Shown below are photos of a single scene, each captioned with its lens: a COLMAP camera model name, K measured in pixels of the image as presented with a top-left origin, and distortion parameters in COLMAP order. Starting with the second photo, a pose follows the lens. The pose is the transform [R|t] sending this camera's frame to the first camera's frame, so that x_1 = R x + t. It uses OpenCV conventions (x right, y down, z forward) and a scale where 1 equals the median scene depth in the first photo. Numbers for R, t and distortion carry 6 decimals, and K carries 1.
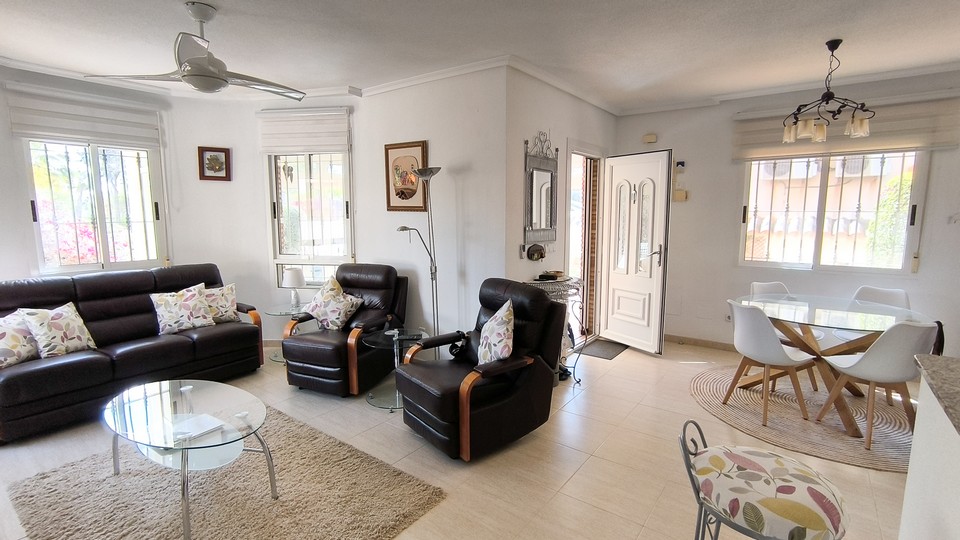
lens RADIAL K [[454.1, 0, 482.4], [0, 454.1, 268.4], [0, 0, 1]] dist [-0.041740, 0.026206]
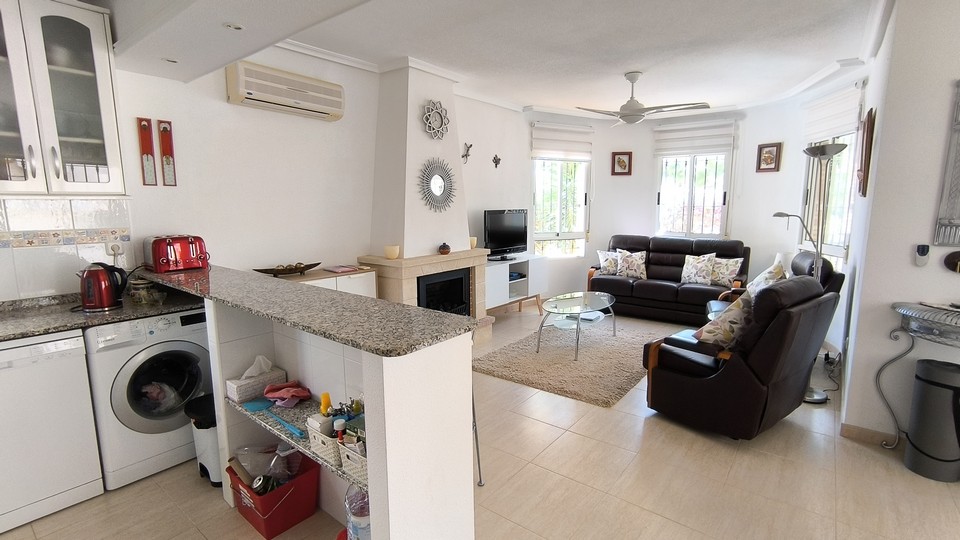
lens RADIAL K [[440.9, 0, 481.1], [0, 440.9, 268.4], [0, 0, 1]] dist [-0.032028, 0.015084]
pose [[-0.023450, 0.149222, -0.988526, 0.673790], [-0.125581, 0.980525, 0.150994, -0.030681], [0.991806, 0.127681, -0.004253, 0.336466]]
